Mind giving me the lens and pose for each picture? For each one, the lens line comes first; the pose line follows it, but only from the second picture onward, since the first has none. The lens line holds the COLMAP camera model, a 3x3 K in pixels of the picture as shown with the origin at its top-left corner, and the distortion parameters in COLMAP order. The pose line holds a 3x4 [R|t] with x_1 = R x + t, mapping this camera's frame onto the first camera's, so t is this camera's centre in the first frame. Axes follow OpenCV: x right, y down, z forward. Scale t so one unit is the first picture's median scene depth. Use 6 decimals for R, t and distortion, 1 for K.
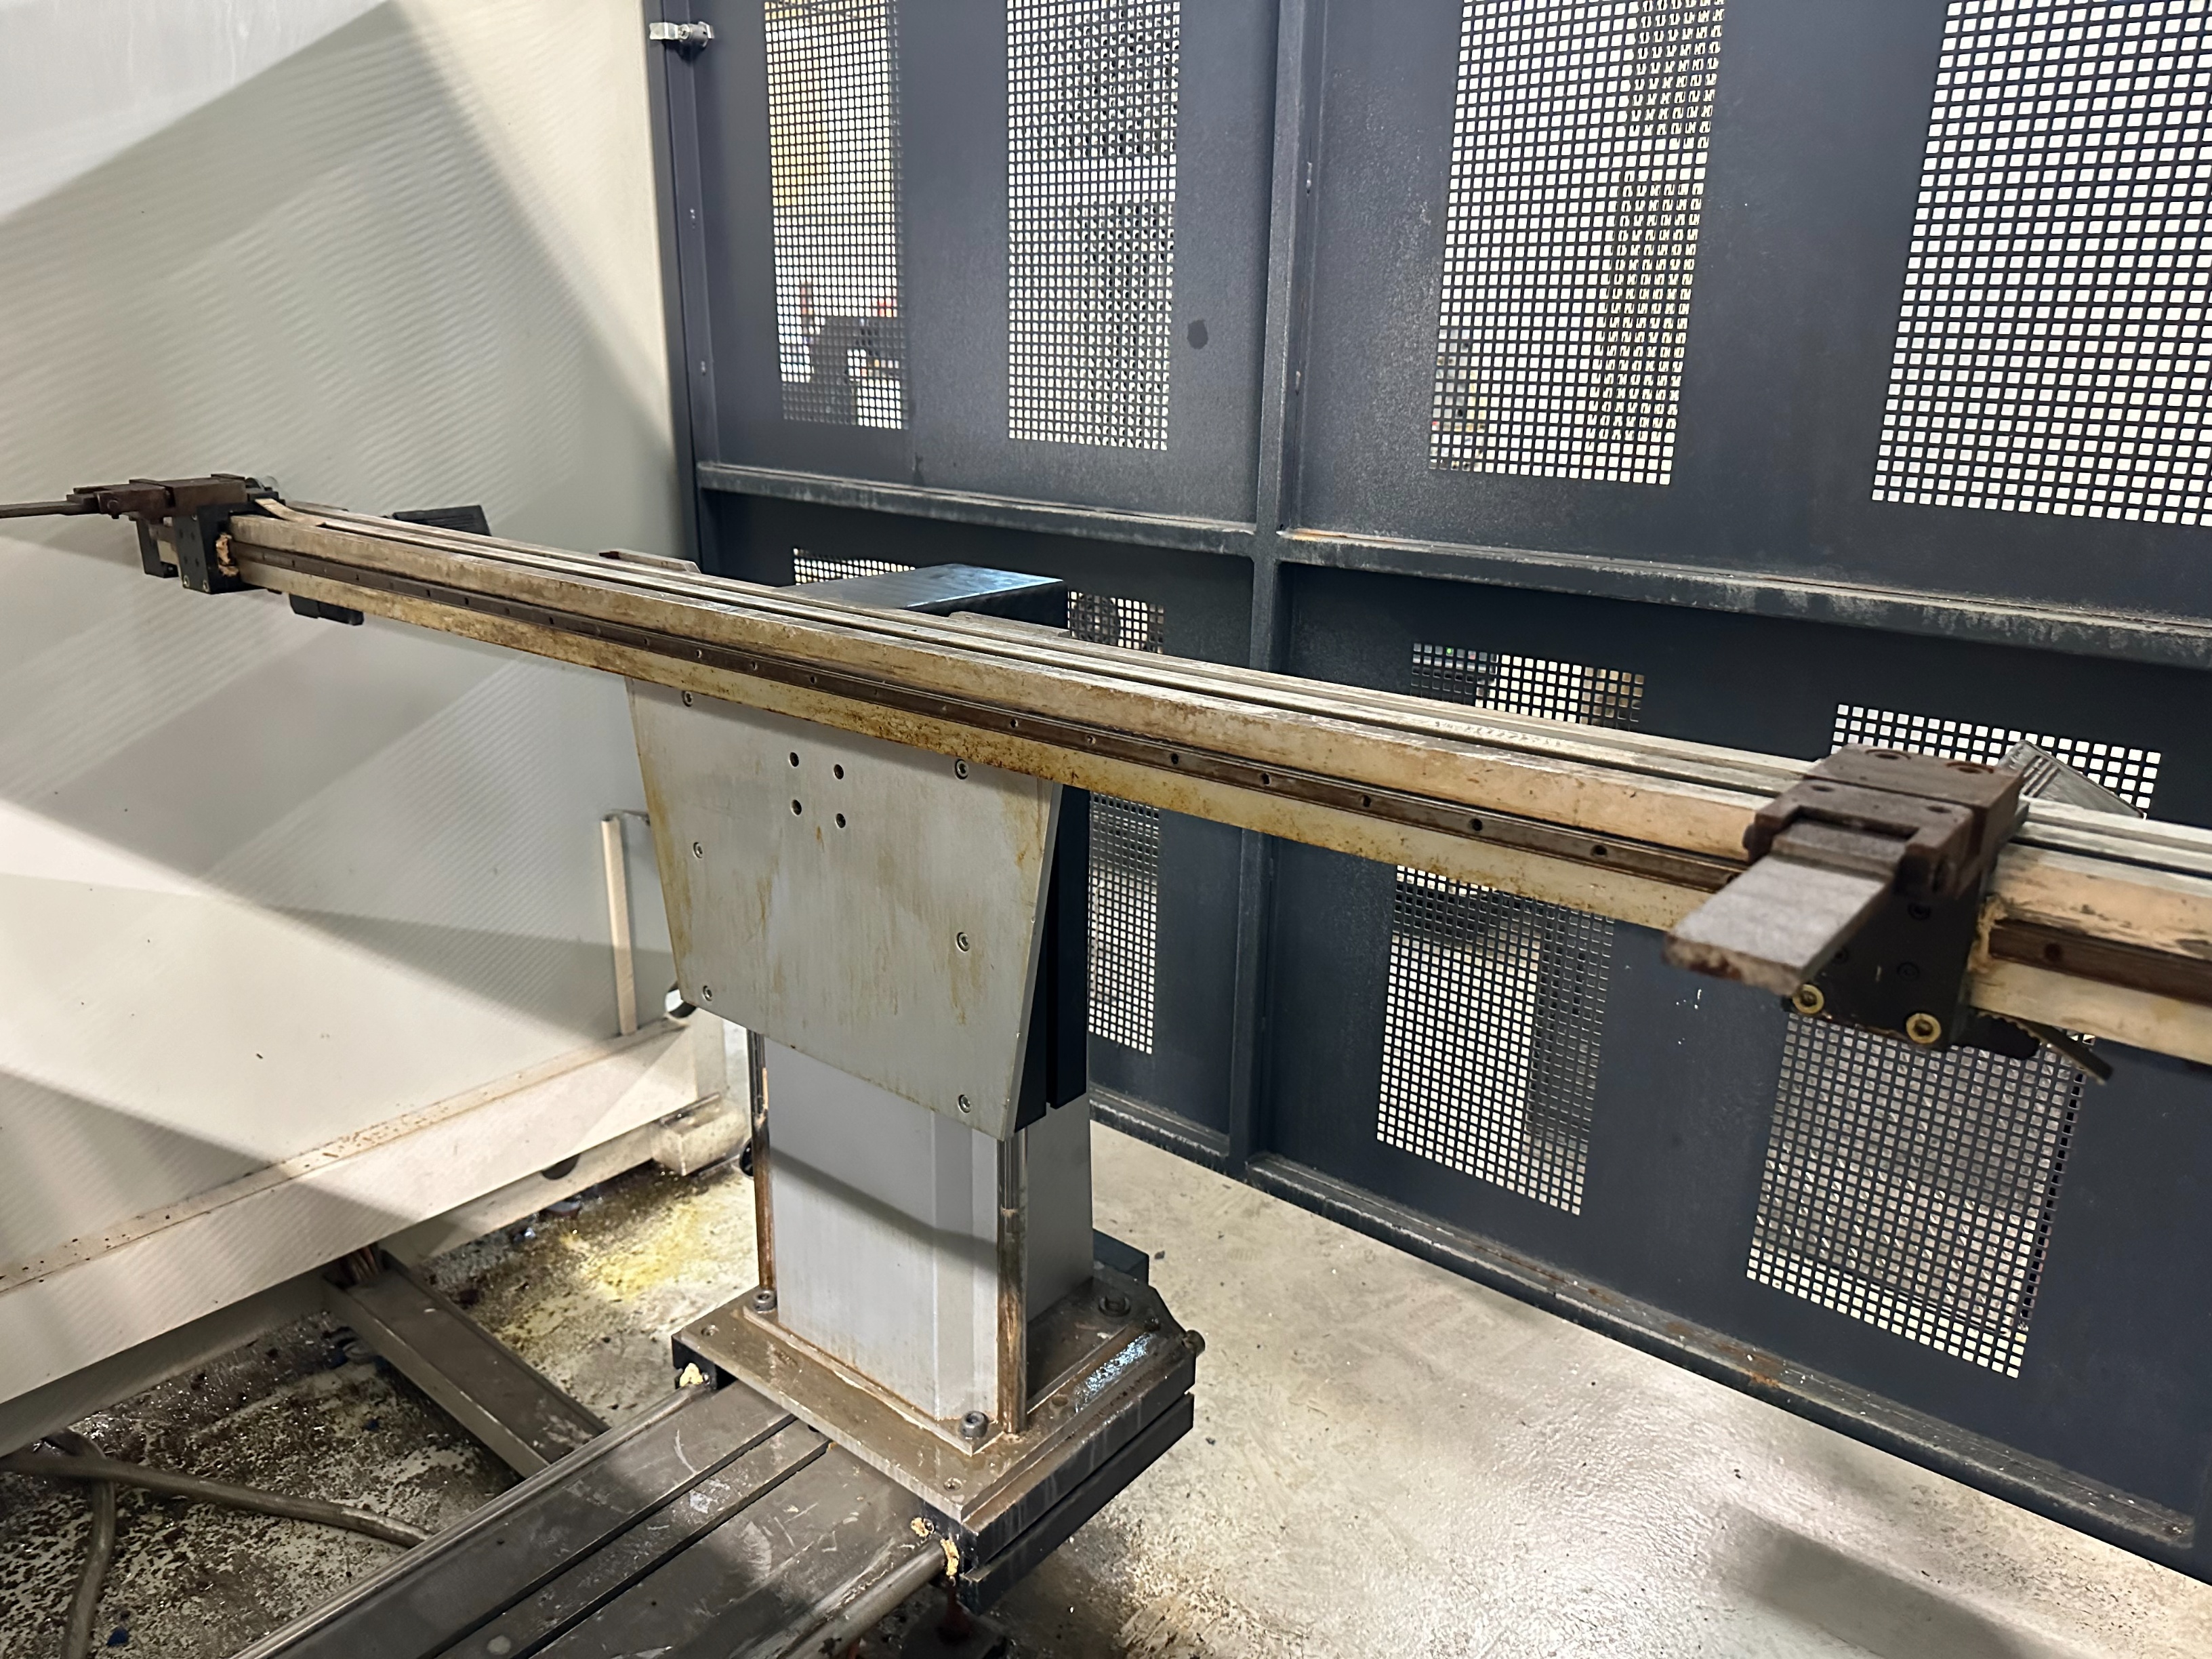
lens RADIAL K [[1581.1, 0, 1098.9], [0, 1581.1, 838.0], [0, 0, 1]] dist [0.057448, -0.000706]
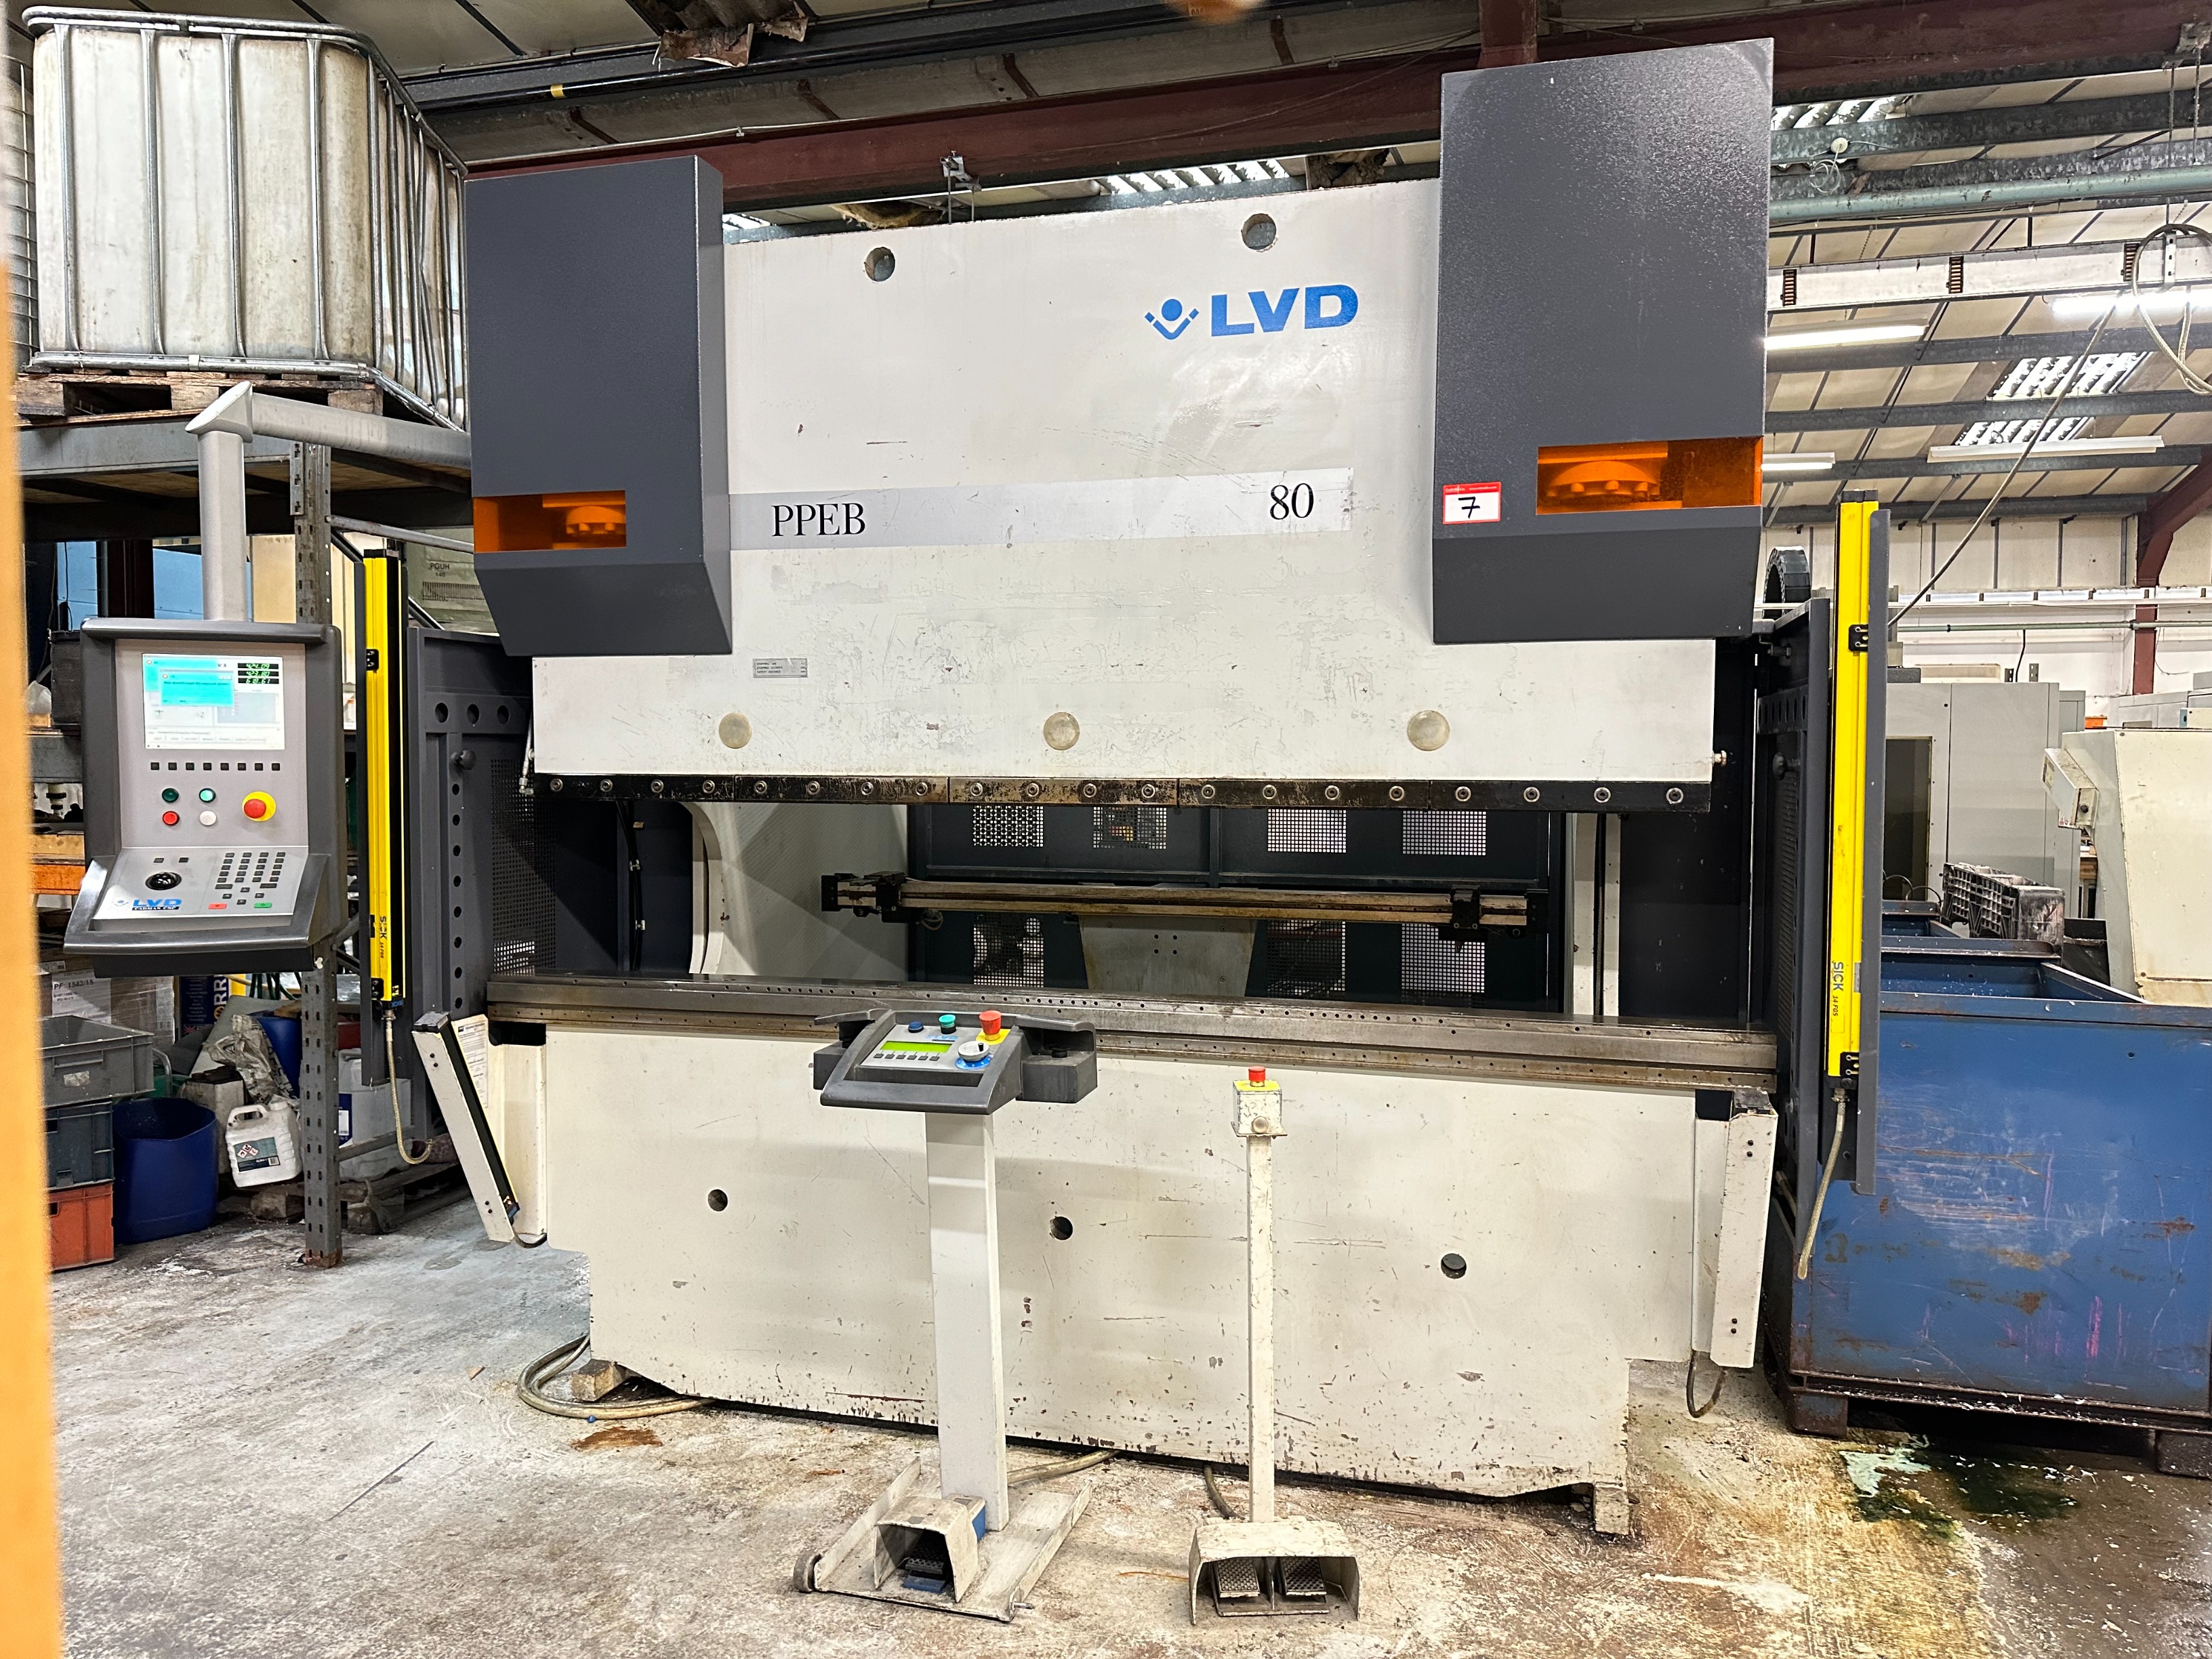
lens RADIAL K [[1549.4, 0, 1094.4], [0, 1549.4, 833.2], [0, 0, 1]] dist [0.151761, -0.226020]
pose [[0.919417, -0.032133, 0.391970, -1.403498], [0.133968, 0.962639, -0.235325, 0.437477], [-0.369764, 0.268873, 0.889372, -1.721402]]
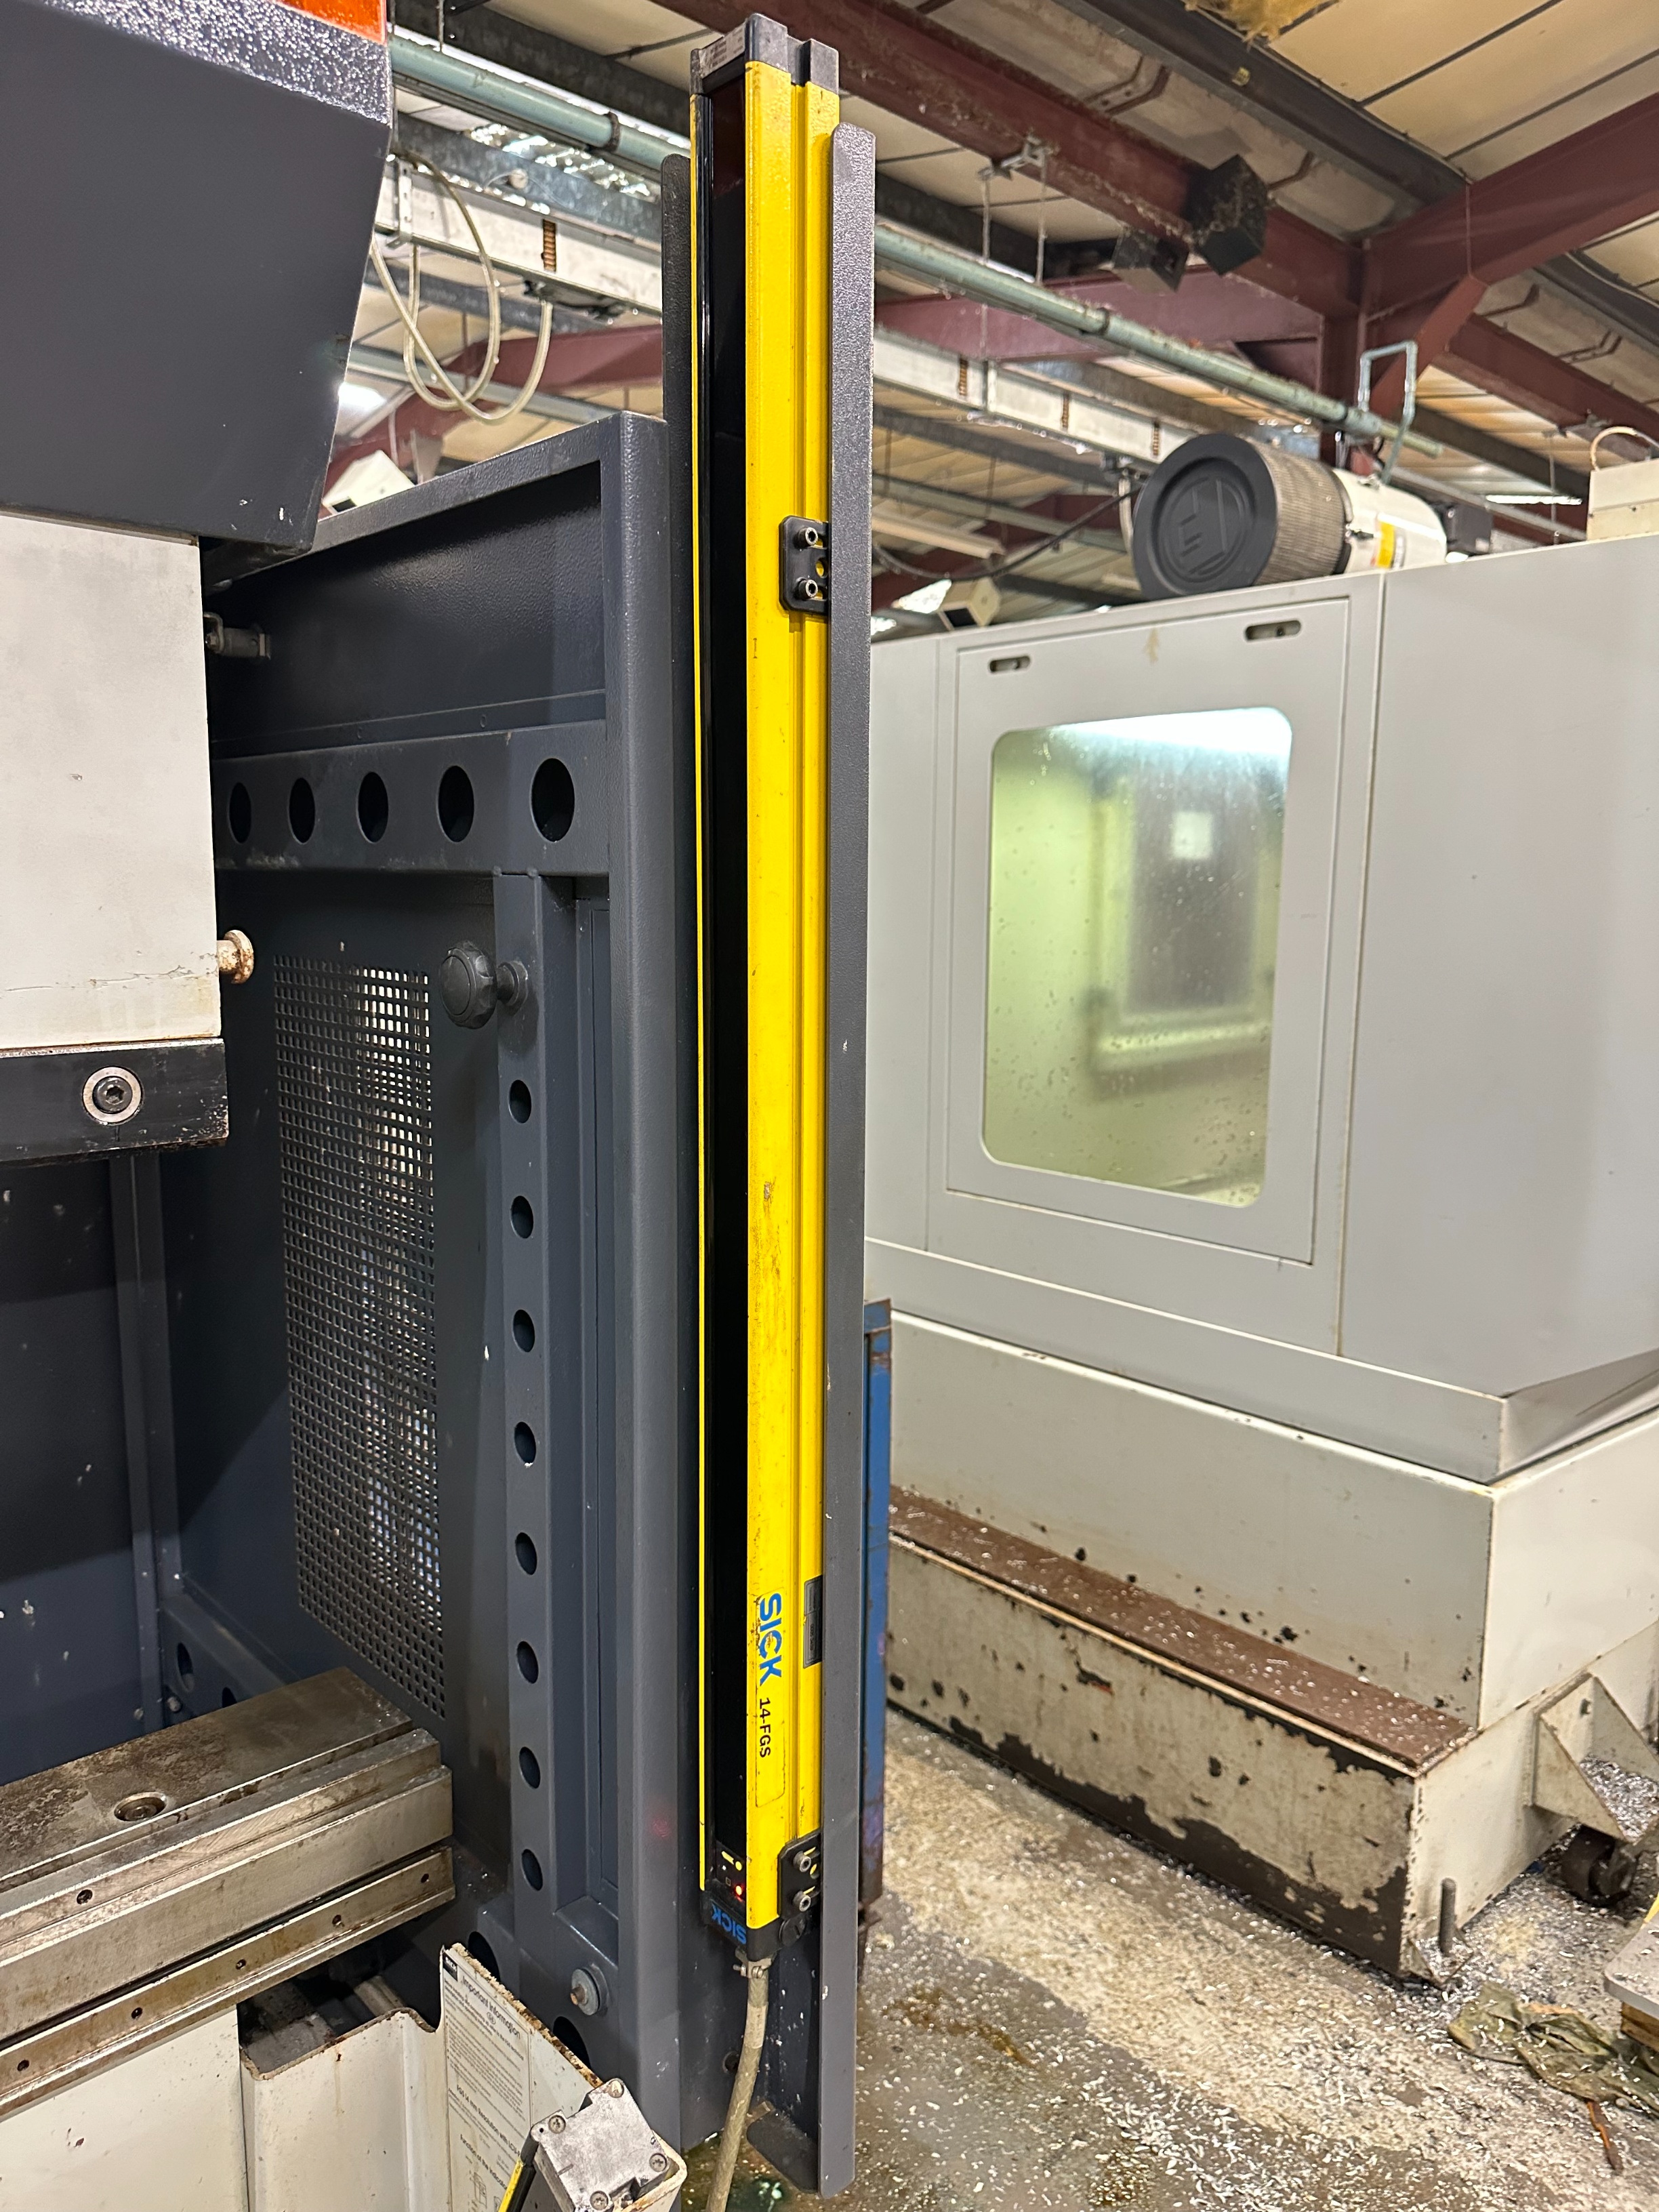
lens RADIAL K [[1567.5, 0, 829.5], [0, 1567.5, 1106.0], [0, 0, 1]] dist [-0.005220, -0.004743]
pose [[0.140974, -0.164464, 0.976257, -0.452140], [0.304048, 0.945641, 0.115401, 0.035176], [-0.942168, 0.280561, 0.183316, -0.567639]]
